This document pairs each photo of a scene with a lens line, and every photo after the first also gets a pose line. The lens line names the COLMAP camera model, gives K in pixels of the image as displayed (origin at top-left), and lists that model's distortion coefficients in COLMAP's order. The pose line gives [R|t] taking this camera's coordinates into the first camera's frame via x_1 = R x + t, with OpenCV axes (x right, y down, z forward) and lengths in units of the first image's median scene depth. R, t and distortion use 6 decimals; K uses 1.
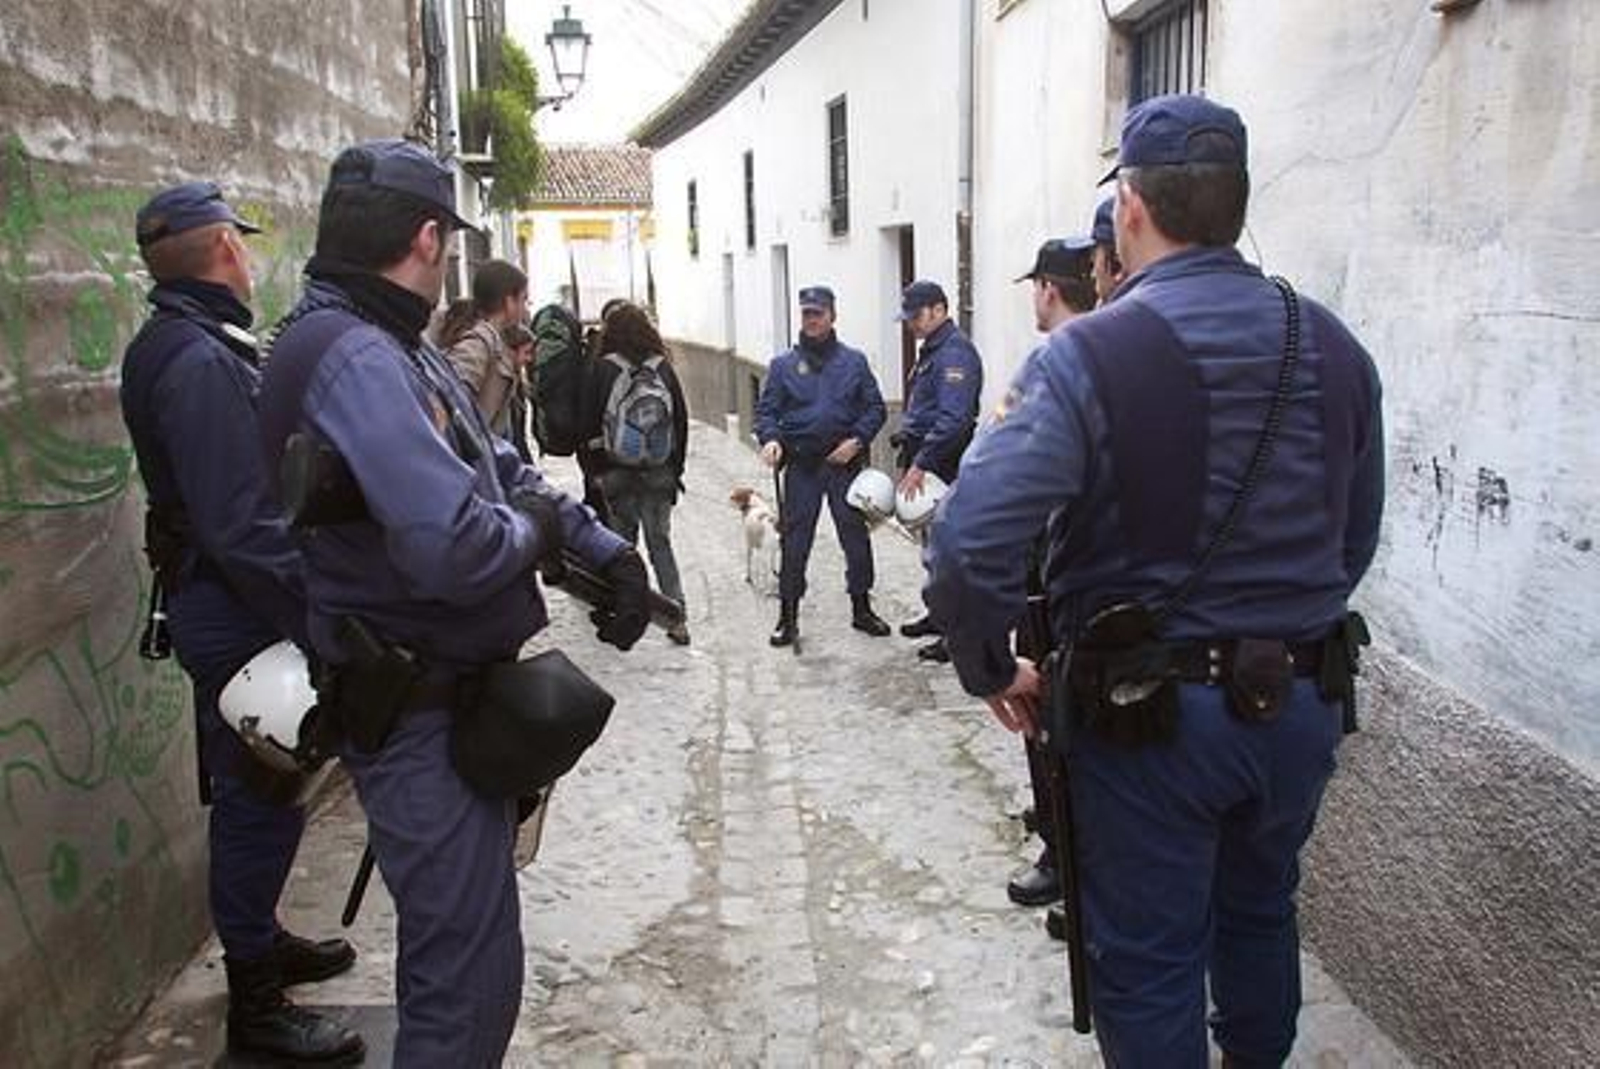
lens RADIAL K [[1306.8, 0, 799.8], [0, 1306.8, 543.5], [0, 0, 1]] dist [-0.088973, 0.054726]
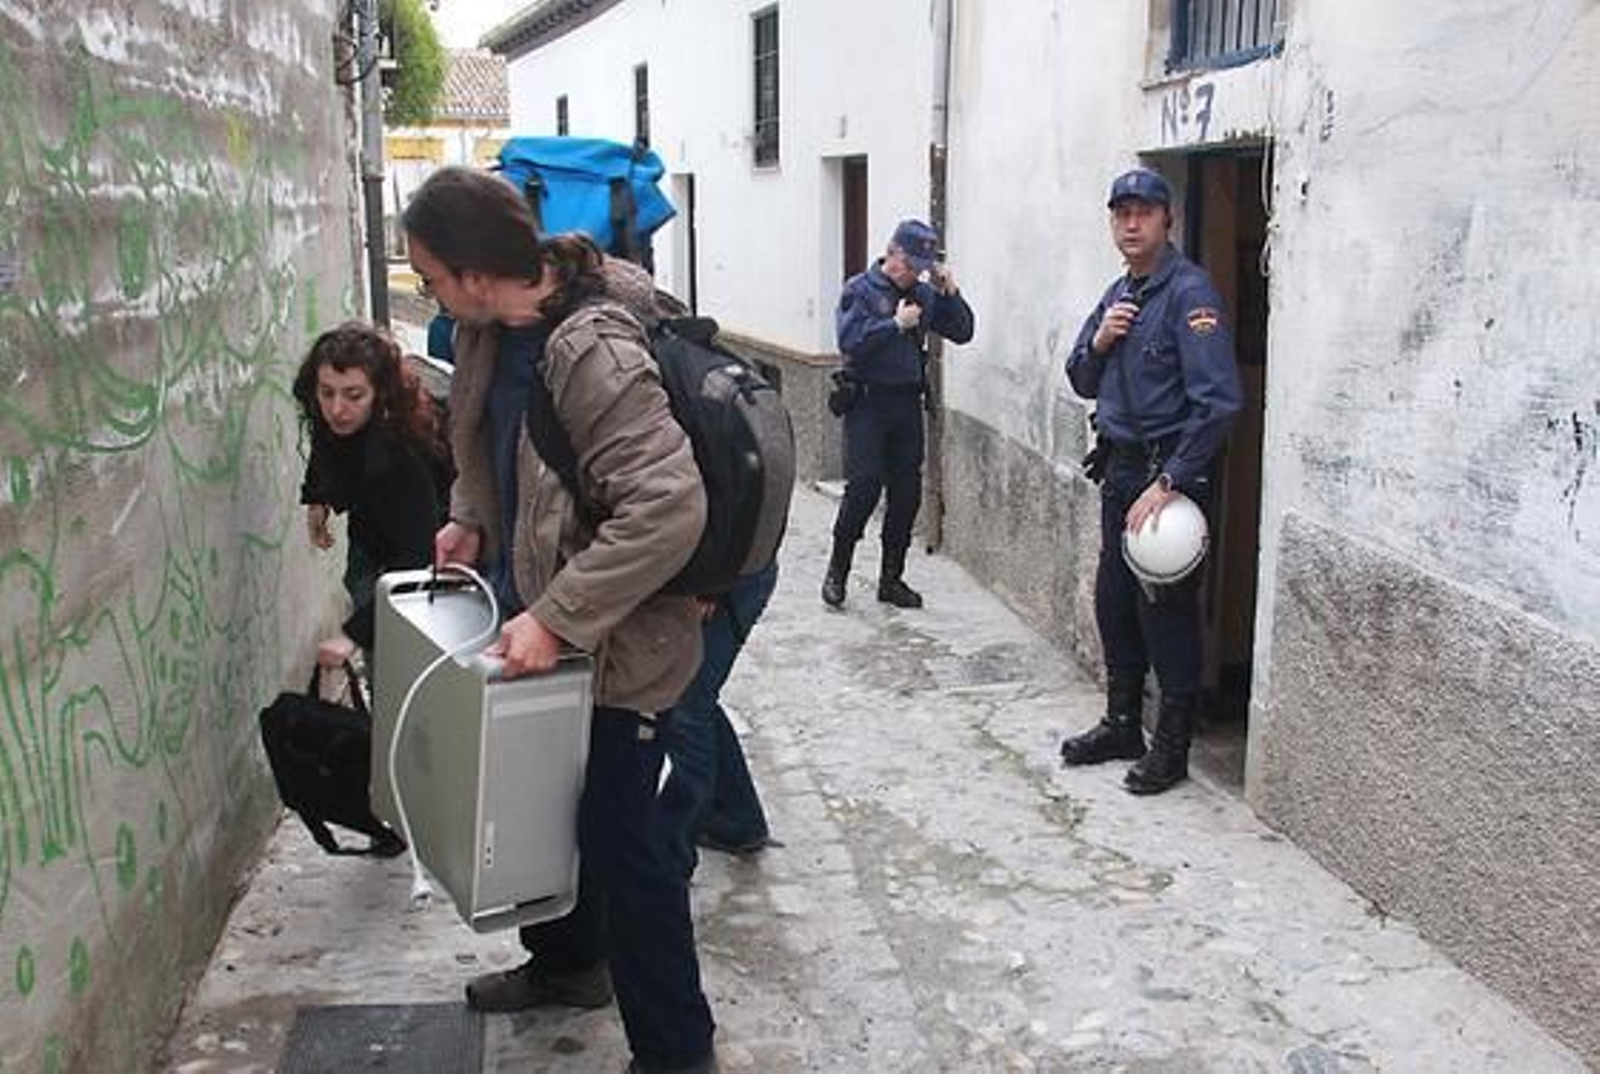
lens RADIAL K [[1511.0, 0, 801.9], [0, 1511.0, 570.3], [0, 0, 1]] dist [-0.090105, 0.057916]
pose [[0.994377, 0.001177, 0.105894, -0.155529], [-0.004544, 0.999491, 0.031566, 0.014906], [-0.105803, -0.031870, 0.993876, -0.061759]]
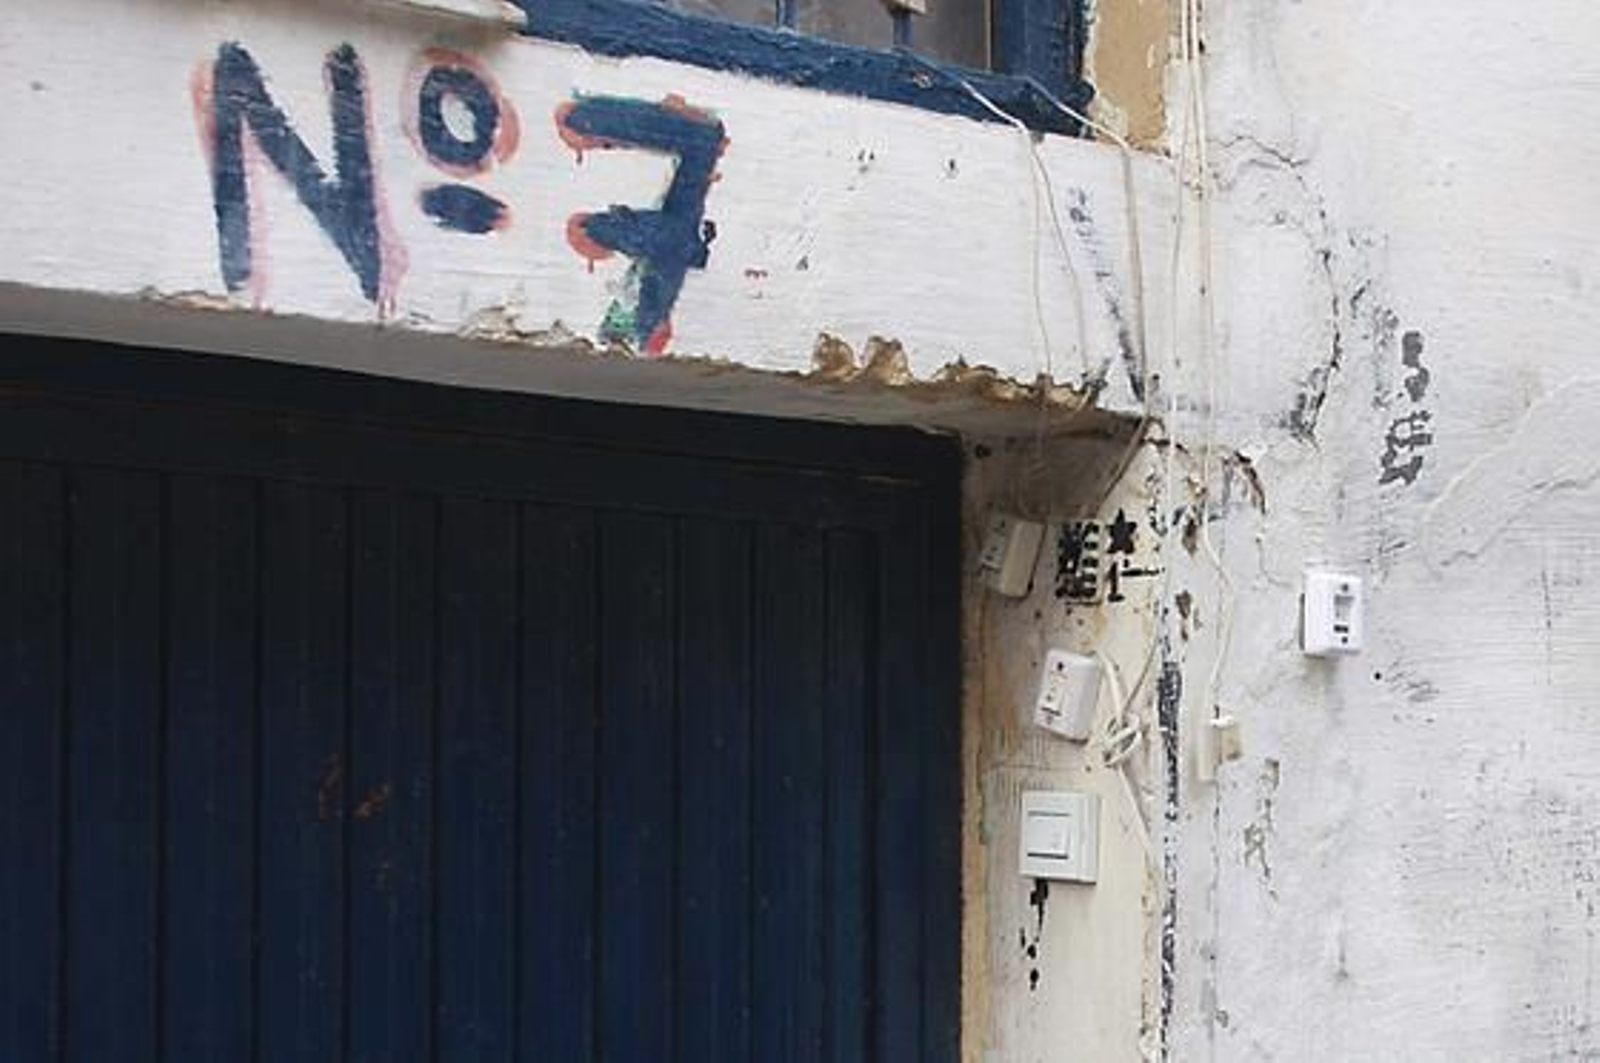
lens RADIAL K [[3429.9, 0, 800.0], [0, 3429.9, 531.5], [0, 0, 1]] dist [-0.035774, 0.011954]
pose [[-0.580054, 0.079786, 0.810661, -0.221843], [0.153512, 0.988066, 0.012596, -0.272734], [-0.799982, 0.131753, -0.585380, 1.496197]]
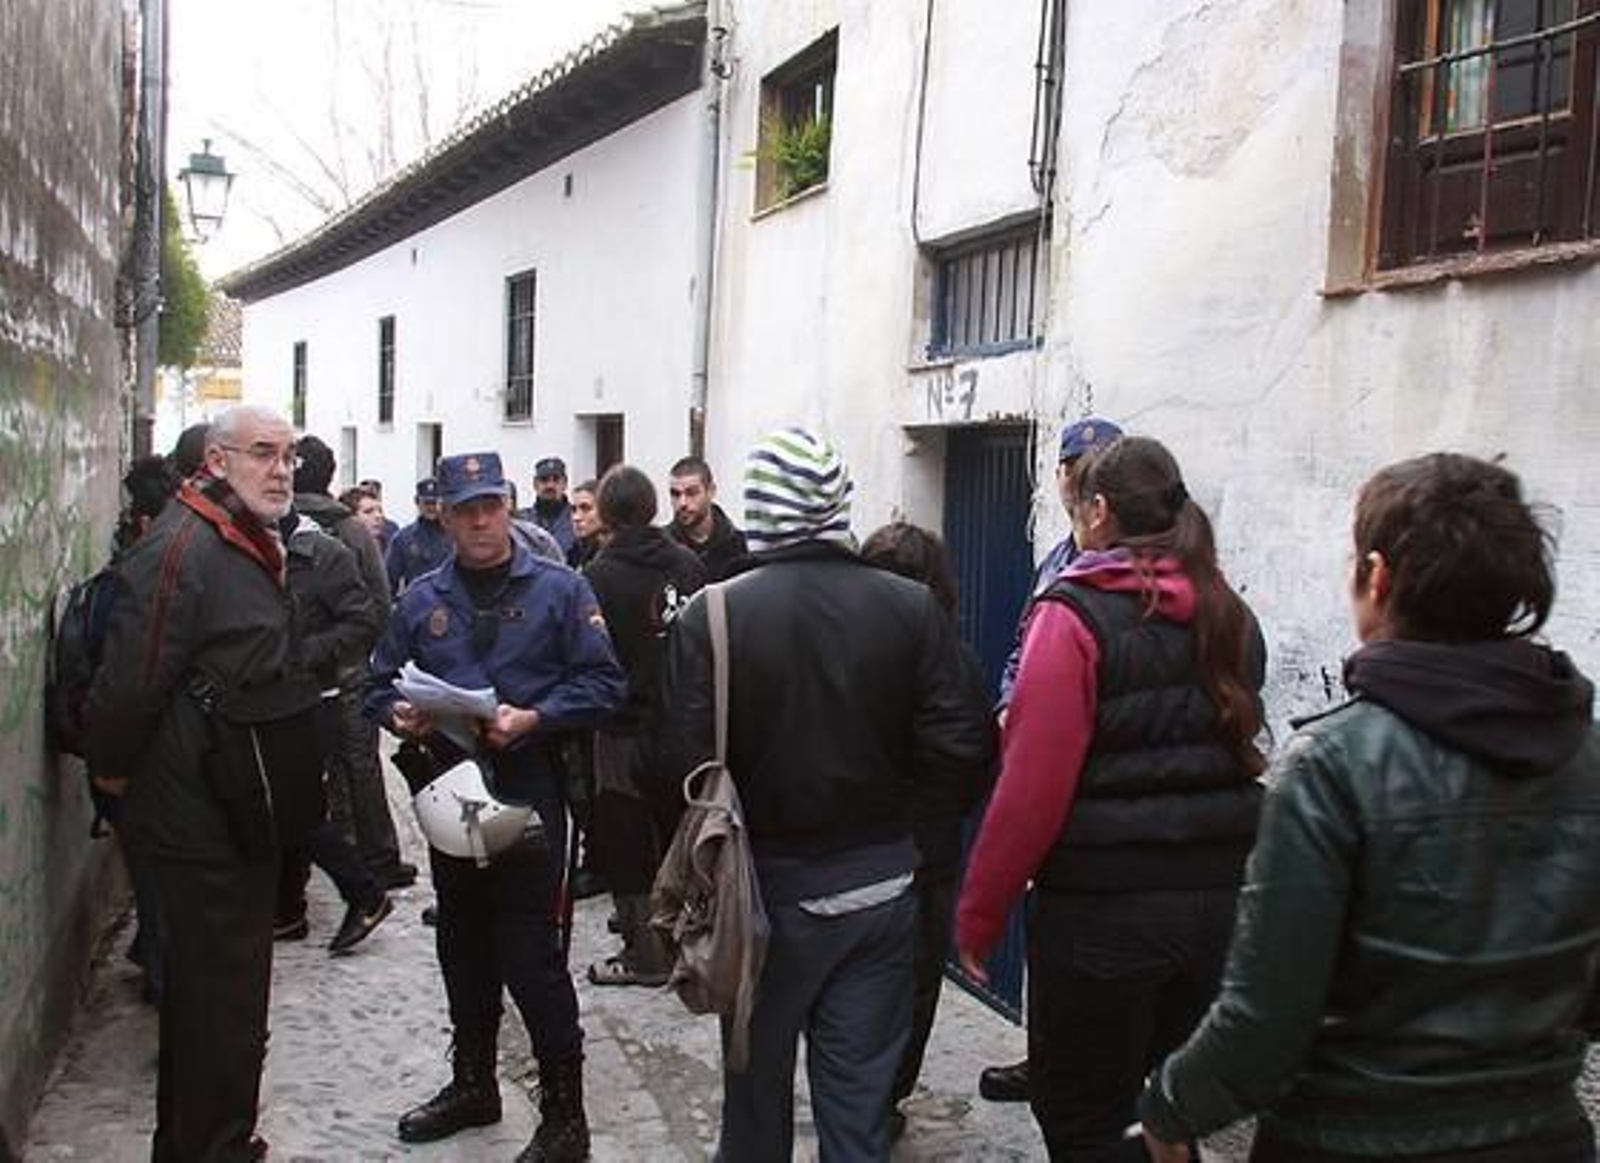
lens RADIAL K [[1459.2, 0, 857.6], [0, 1459.2, 581.3], [0, 0, 1]] dist [-0.096074, 0.066039]
pose [[0.943176, 0.032711, 0.330679, -0.230791], [0.008090, 0.992587, -0.121264, 0.007229], [-0.332194, 0.117048, 0.935920, -0.065385]]
